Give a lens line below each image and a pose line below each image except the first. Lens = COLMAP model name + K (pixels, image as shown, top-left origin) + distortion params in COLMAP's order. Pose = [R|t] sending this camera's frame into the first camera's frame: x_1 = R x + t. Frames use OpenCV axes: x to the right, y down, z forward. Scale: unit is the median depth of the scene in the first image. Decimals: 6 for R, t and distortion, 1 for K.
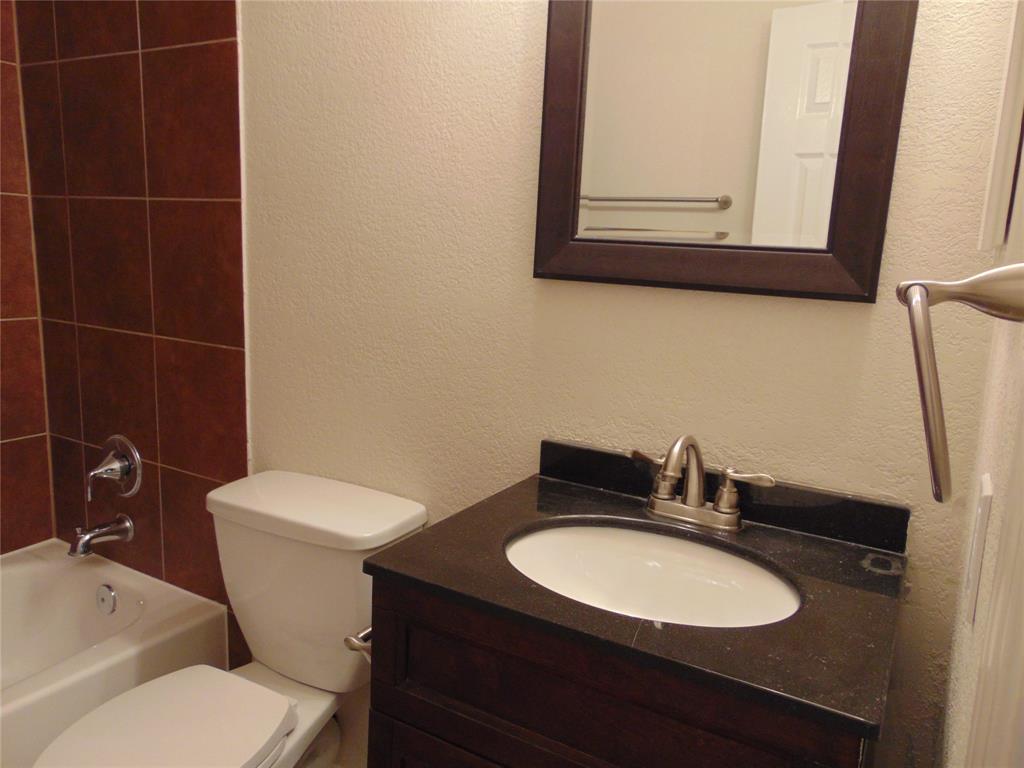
lens RADIAL K [[770.1, 0, 512.6], [0, 770.1, 388.1], [0, 0, 1]] dist [-0.029900, 0.081119]
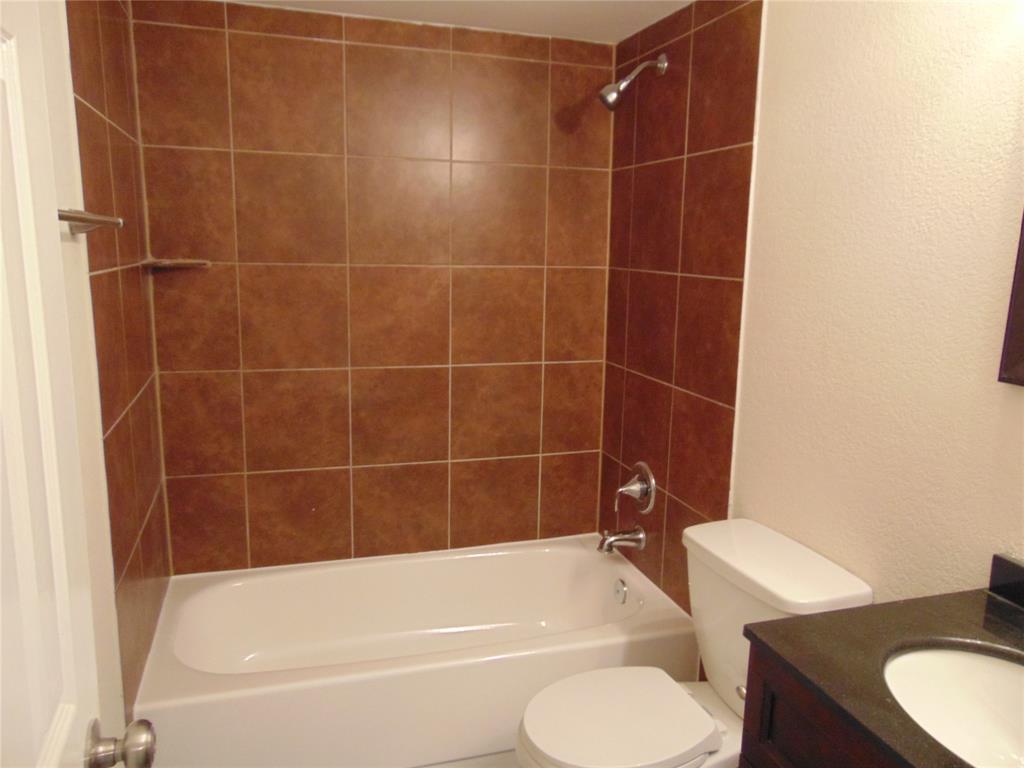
lens RADIAL K [[770.1, 0, 512.6], [0, 770.1, 388.1], [0, 0, 1]] dist [-0.029900, 0.081119]
pose [[0.741514, 0.092162, -0.664578, 0.166086], [-0.105301, 0.994231, 0.020386, -0.071562], [0.662623, 0.054864, 0.746941, -0.074686]]
